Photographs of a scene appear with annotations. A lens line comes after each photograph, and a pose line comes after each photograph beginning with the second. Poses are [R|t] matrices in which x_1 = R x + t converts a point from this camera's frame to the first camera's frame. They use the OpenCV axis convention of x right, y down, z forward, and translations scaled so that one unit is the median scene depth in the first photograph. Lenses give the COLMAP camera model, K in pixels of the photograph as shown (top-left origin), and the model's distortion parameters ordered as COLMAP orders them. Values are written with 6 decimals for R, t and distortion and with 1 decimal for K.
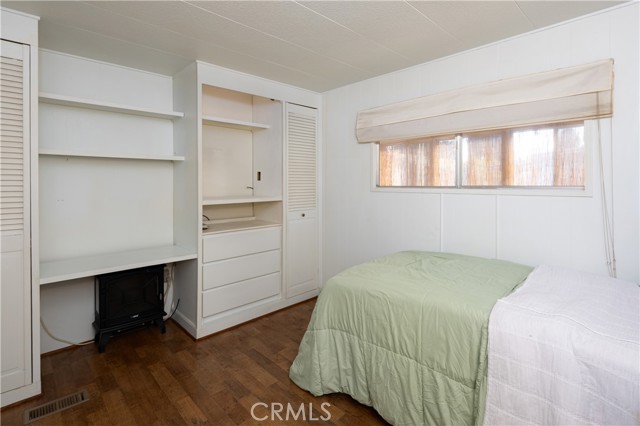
lens RADIAL K [[313.9, 0, 320.1], [0, 313.9, 179.5], [0, 0, 1]] dist [0.003067, 0.000462]
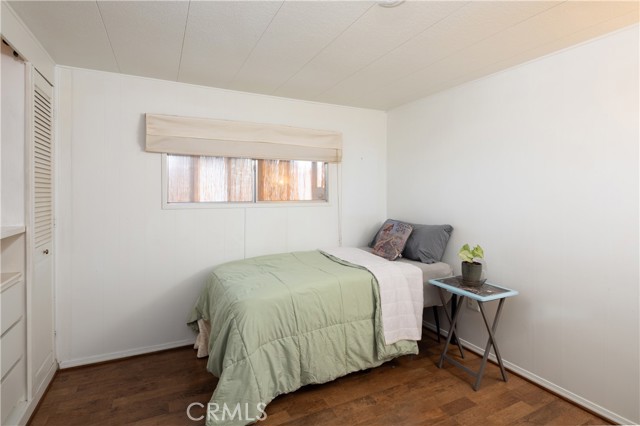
lens RADIAL K [[309.4, 0, 320.2], [0, 309.4, 195.1], [0, 0, 1]] dist [-0.001564, -0.000090]
pose [[0.304683, 0.002733, 0.952450, -0.874359], [-0.004043, 0.999991, -0.001576, -0.004250], [-0.952445, -0.003371, 0.304692, 0.540361]]
